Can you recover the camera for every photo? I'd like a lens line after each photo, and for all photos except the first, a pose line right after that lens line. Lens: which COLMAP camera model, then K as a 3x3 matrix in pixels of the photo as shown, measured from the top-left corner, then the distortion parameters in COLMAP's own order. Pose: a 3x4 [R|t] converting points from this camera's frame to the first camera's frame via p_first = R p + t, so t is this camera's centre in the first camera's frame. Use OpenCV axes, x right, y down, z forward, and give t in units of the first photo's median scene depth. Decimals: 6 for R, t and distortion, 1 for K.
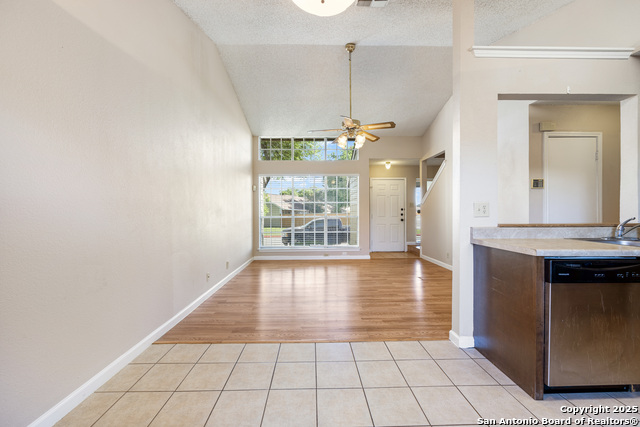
lens RADIAL K [[261.9, 0, 312.8], [0, 261.9, 213.9], [0, 0, 1]] dist [0.002189, -0.000636]
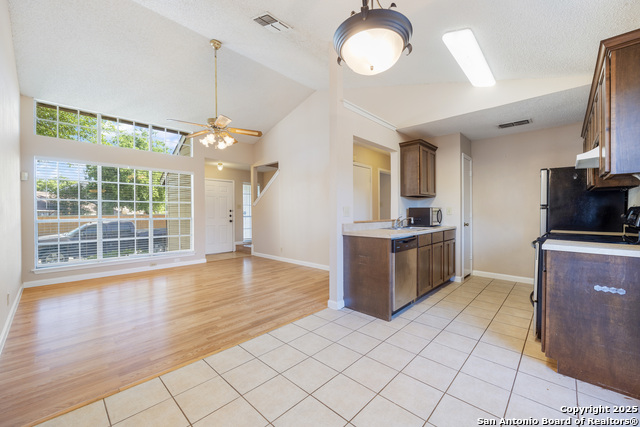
lens RADIAL K [[261.9, 0, 321.5], [0, 261.9, 213.4], [0, 0, 1]] dist [0.002189, -0.000636]
pose [[0.696256, -0.000594, 0.717793, -0.297764], [0.005998, 0.999970, -0.004990, 0.000426], [-0.717768, 0.007780, 0.696239, 0.047974]]
